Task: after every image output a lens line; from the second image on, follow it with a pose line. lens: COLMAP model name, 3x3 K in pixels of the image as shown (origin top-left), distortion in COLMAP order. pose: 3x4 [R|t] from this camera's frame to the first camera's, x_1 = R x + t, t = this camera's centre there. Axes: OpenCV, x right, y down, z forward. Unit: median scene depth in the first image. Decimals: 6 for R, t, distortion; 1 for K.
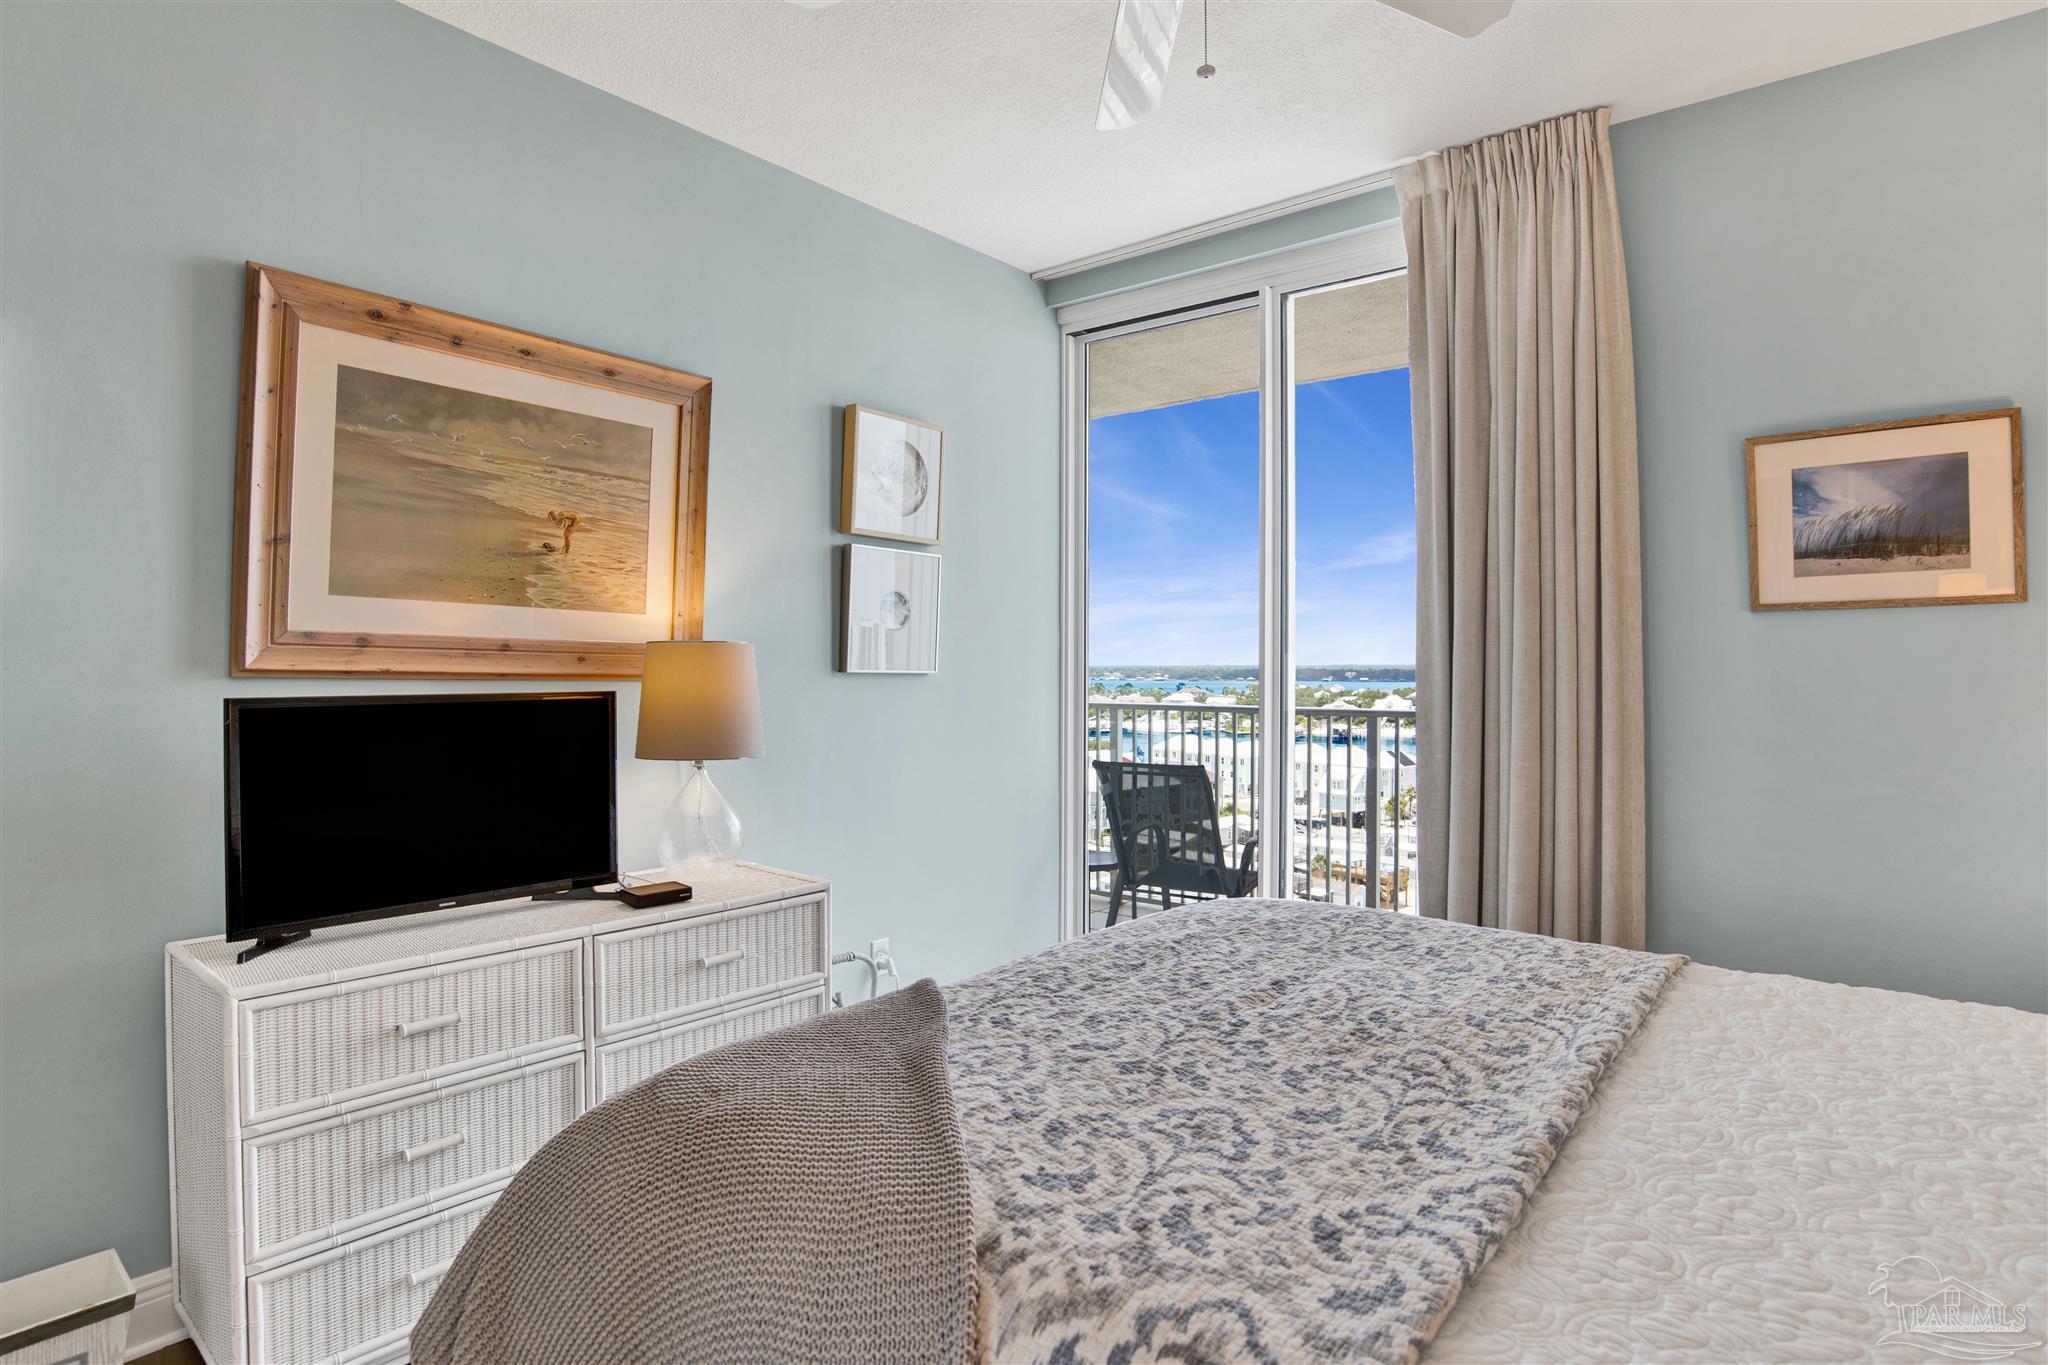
lens RADIAL K [[1071.8, 0, 1039.7], [0, 1071.8, 675.3], [0, 0, 1]] dist [-0.078694, 0.025253]
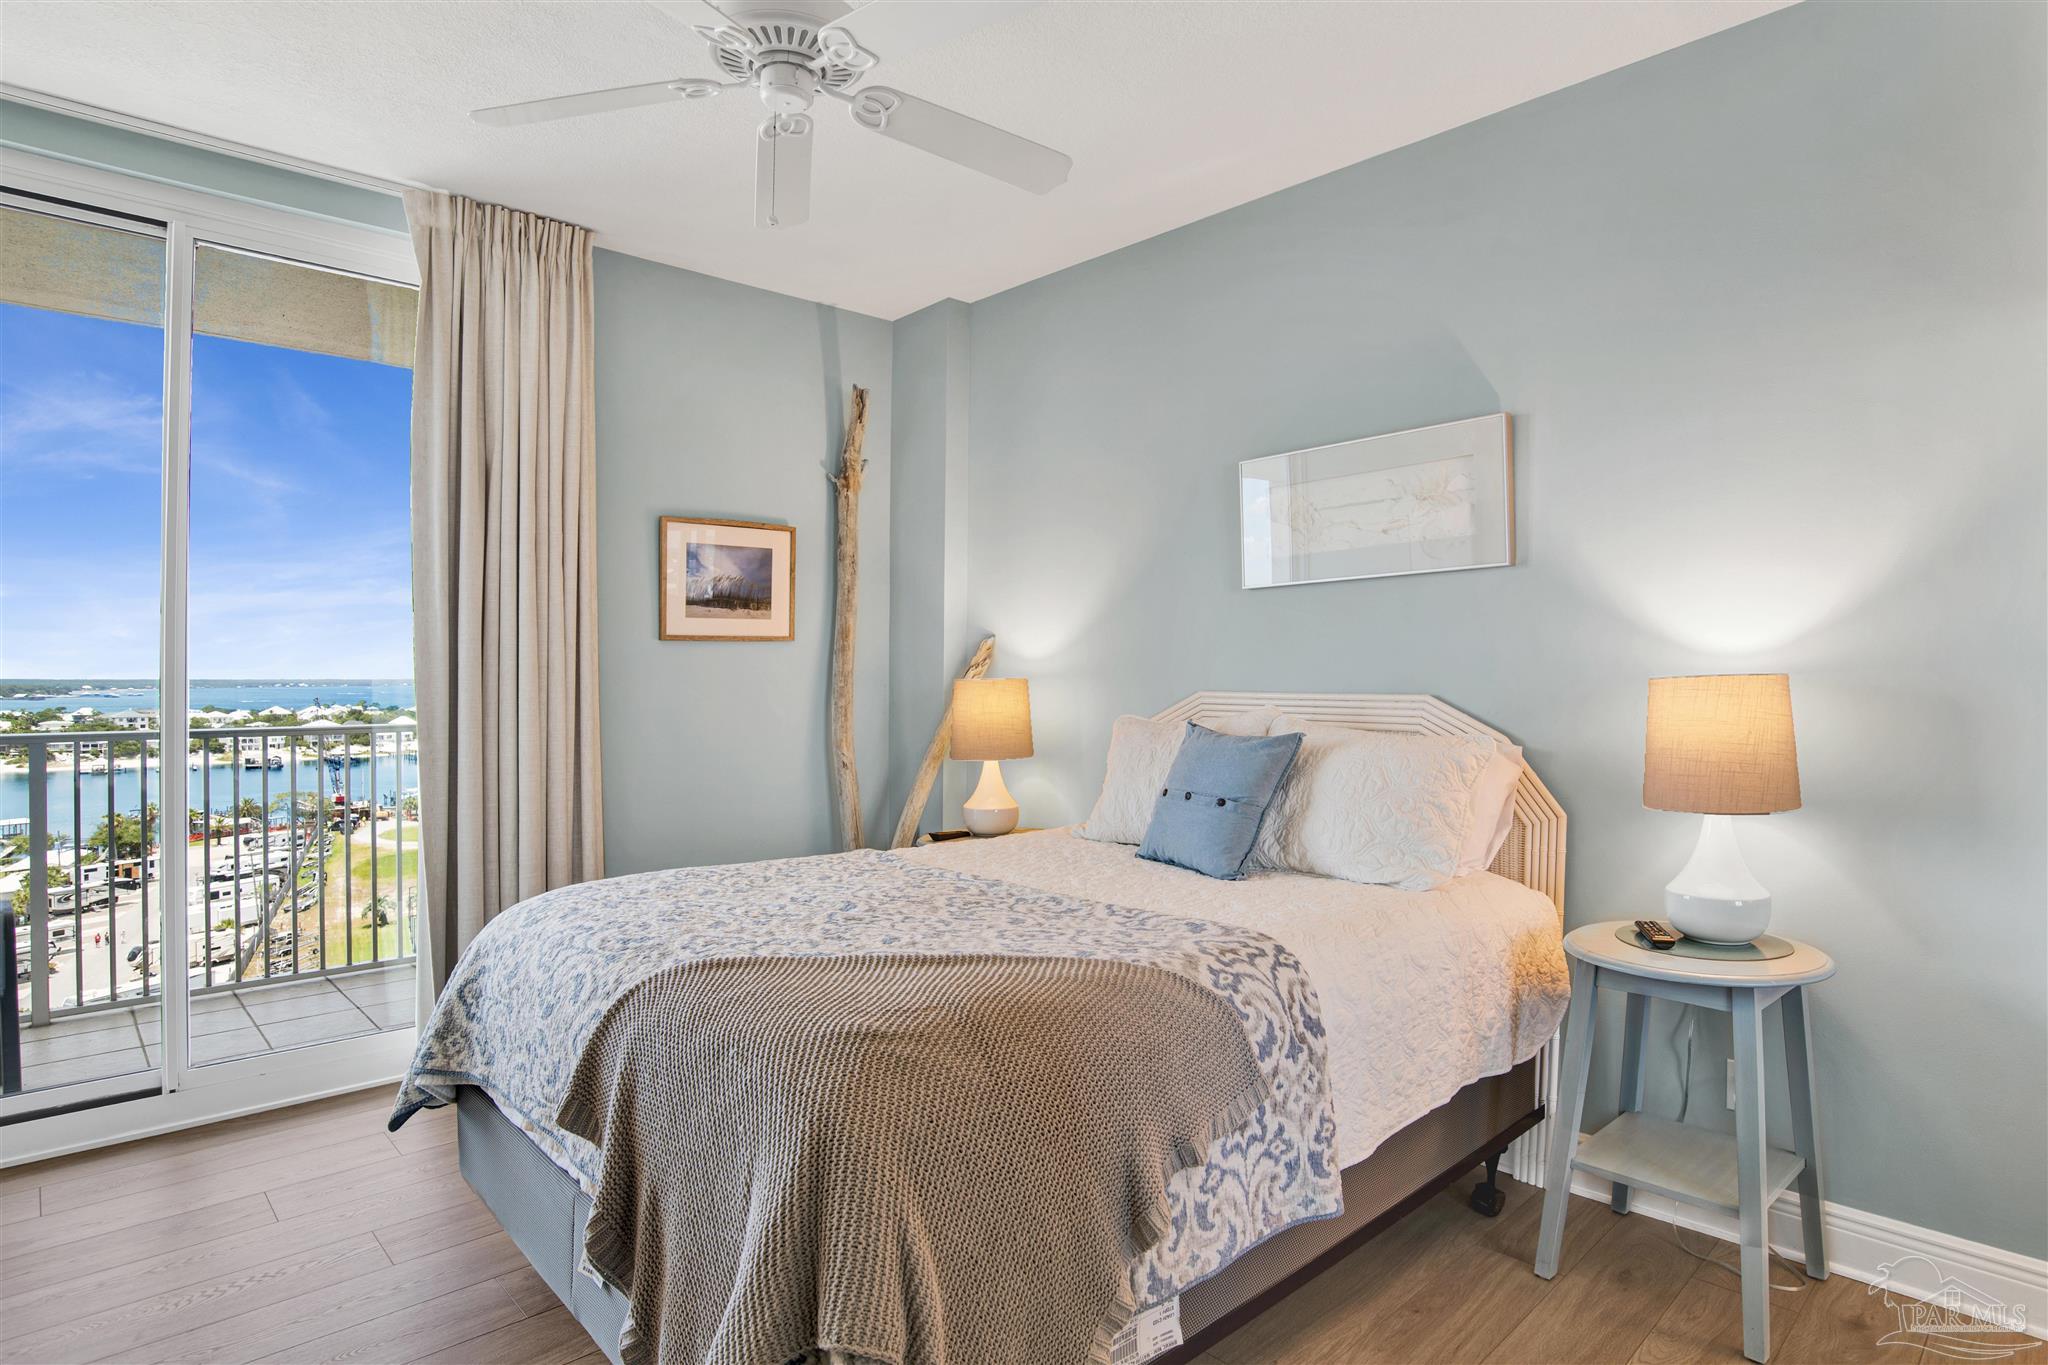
lens RADIAL K [[1084.8, 0, 1024.0], [0, 1084.8, 682.5], [0, 0, 1]] dist [-0.000724, -0.000350]
pose [[0.170893, -0.003911, 0.985282, -0.682613], [0.012931, 0.999915, 0.001726, -0.000869], [-0.985205, 0.012446, 0.170929, 0.279298]]
